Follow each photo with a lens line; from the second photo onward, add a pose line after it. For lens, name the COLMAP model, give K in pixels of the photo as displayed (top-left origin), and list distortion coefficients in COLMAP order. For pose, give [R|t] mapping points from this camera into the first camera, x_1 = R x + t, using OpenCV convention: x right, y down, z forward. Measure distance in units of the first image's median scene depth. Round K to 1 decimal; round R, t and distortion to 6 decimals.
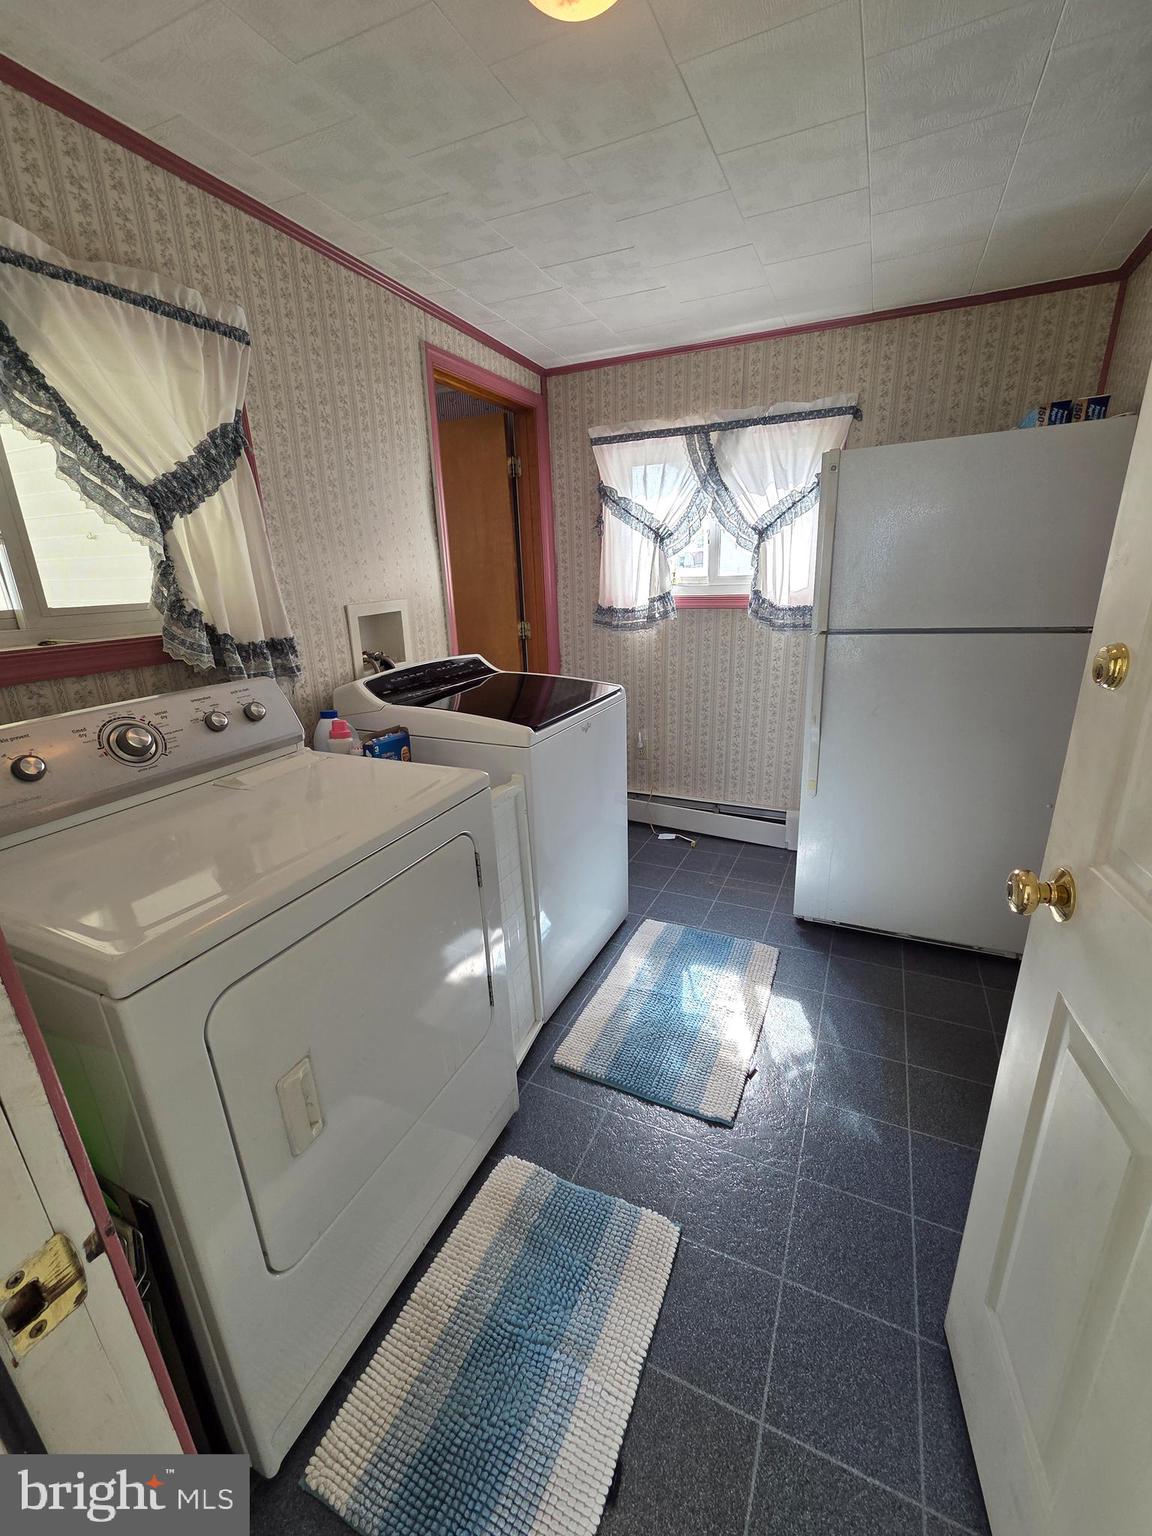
lens RADIAL K [[637.5, 0, 580.7], [0, 637.5, 775.9], [0, 0, 1]] dist [-0.002386, -0.000057]
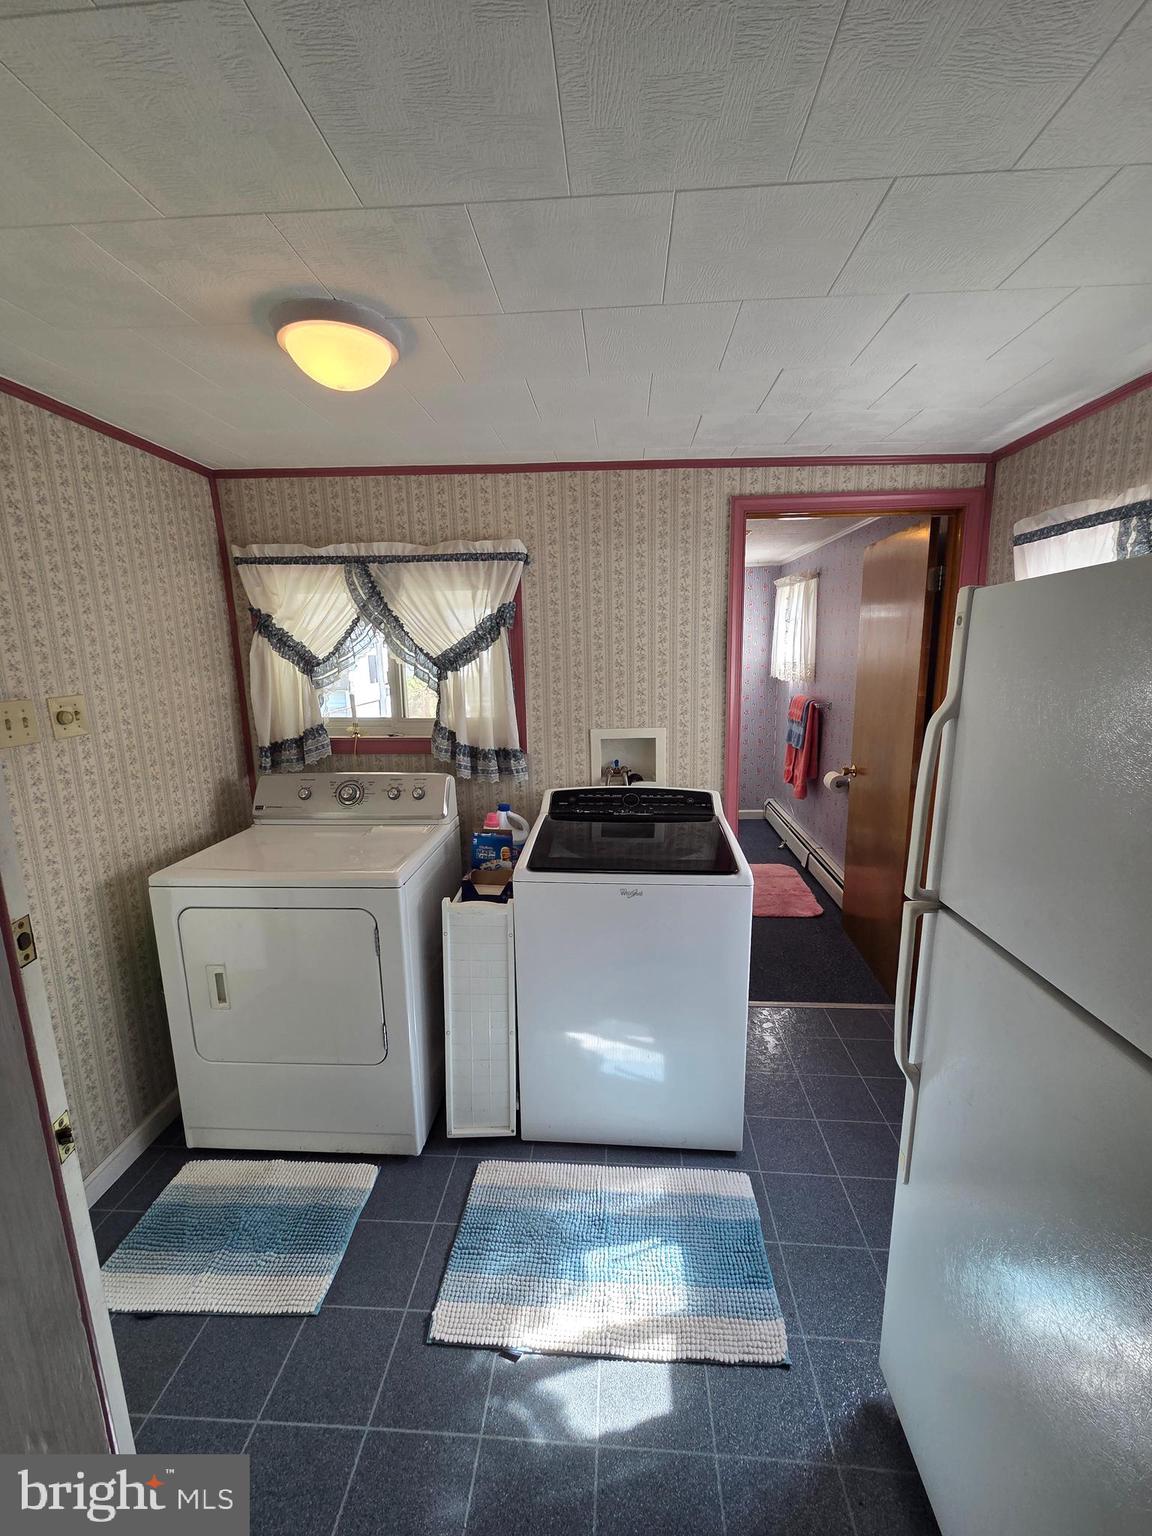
lens RADIAL K [[637.5, 0, 574.2], [0, 637.5, 764.7], [0, 0, 1]] dist [-0.002386, -0.000057]
pose [[0.342906, 0.195409, -0.918820, 0.830567], [-0.287698, 0.952968, 0.095302, -0.330804], [0.894229, 0.231663, 0.382997, 0.540711]]
